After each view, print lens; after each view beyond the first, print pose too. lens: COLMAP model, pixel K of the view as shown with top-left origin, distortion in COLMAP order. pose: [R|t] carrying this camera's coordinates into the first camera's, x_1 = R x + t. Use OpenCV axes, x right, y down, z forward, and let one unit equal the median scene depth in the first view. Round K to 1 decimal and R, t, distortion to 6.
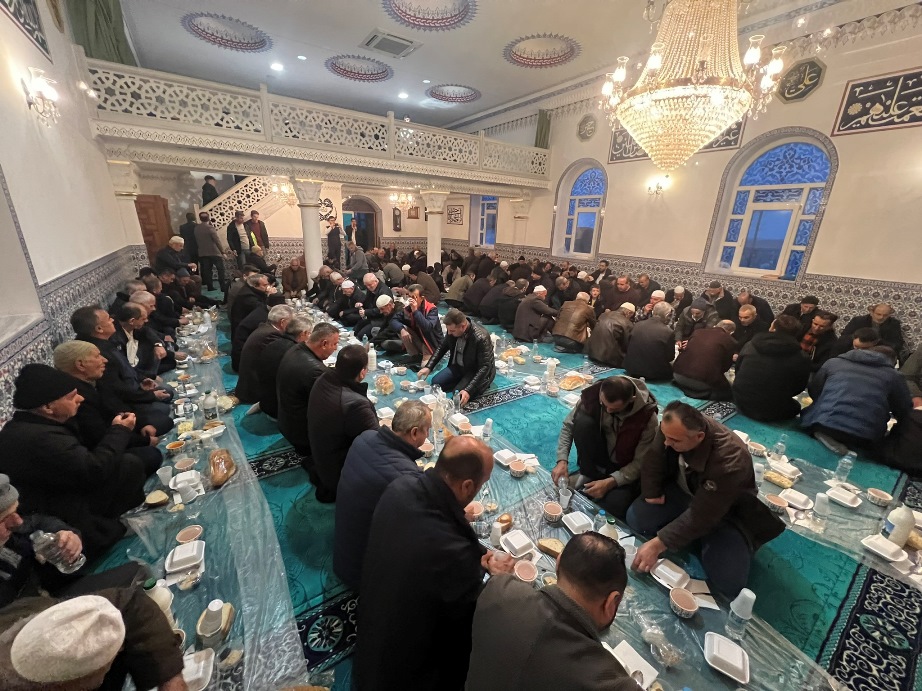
lens RADIAL K [[365.2, 0, 460.1], [0, 365.2, 346.2], [0, 0, 1]] dist [-0.001399, -0.000590]
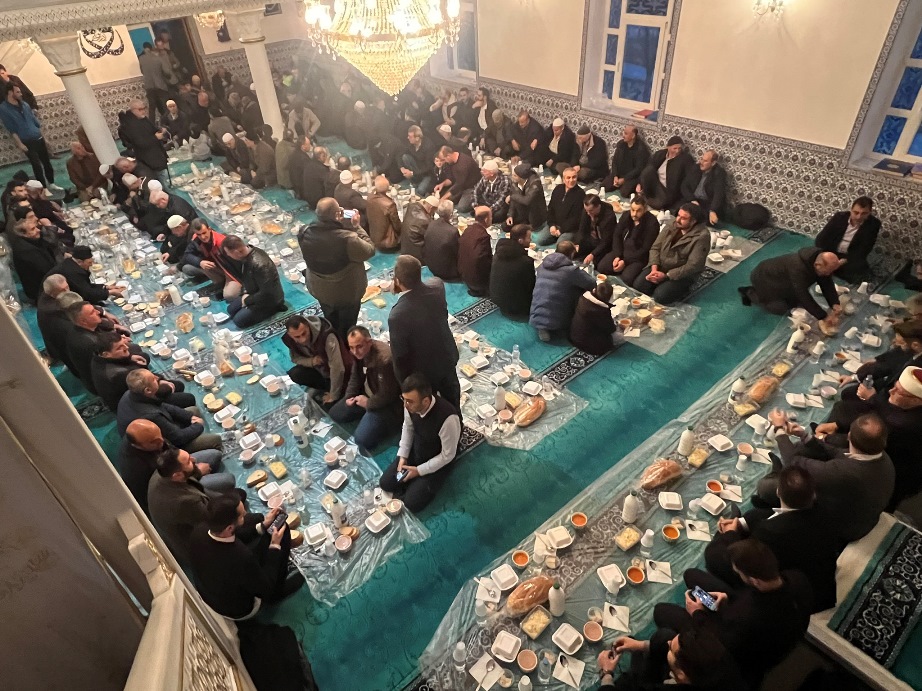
lens RADIAL K [[559.1, 0, 460.1], [0, 559.1, 345.7], [0, 0, 1]] dist [-0.003599, 0.000951]
pose [[0.990696, -0.134290, 0.022081, 0.347818], [0.119312, 0.935080, 0.333751, -0.179808], [-0.065467, -0.328012, 0.942402, -0.399008]]
